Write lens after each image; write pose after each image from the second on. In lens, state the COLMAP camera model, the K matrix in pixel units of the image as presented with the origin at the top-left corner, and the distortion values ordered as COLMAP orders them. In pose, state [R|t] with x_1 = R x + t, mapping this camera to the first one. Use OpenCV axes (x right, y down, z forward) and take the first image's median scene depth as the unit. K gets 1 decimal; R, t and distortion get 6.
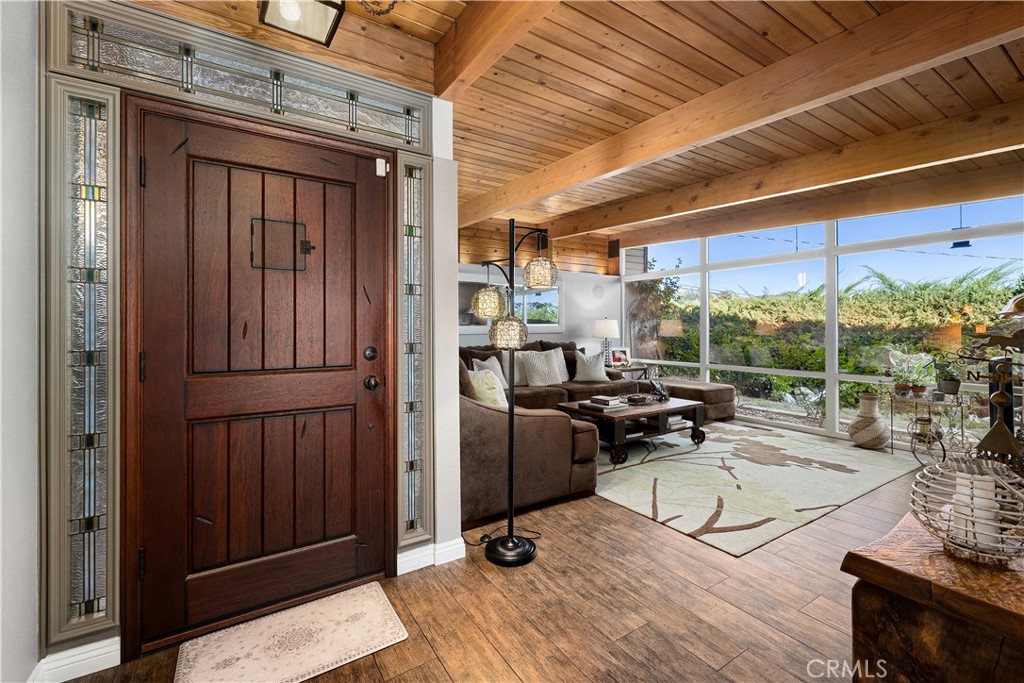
lens RADIAL K [[444.9, 0, 503.7], [0, 444.9, 327.2], [0, 0, 1]] dist [-0.003347, -0.000444]
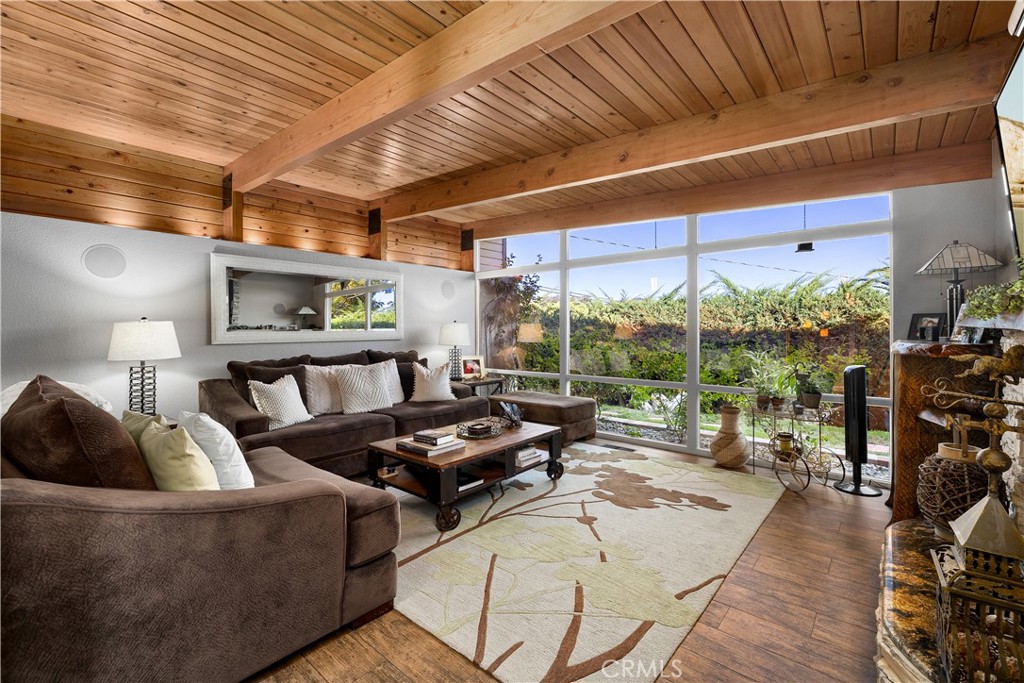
lens RADIAL K [[444.9, 0, 511.2], [0, 444.9, 331.2], [0, 0, 1]] dist [-0.003347, -0.000444]
pose [[0.956862, -0.001969, 0.290537, 0.109466], [0.000669, 0.999989, 0.004573, -0.007223], [-0.290543, -0.004181, 0.956853, 0.218004]]
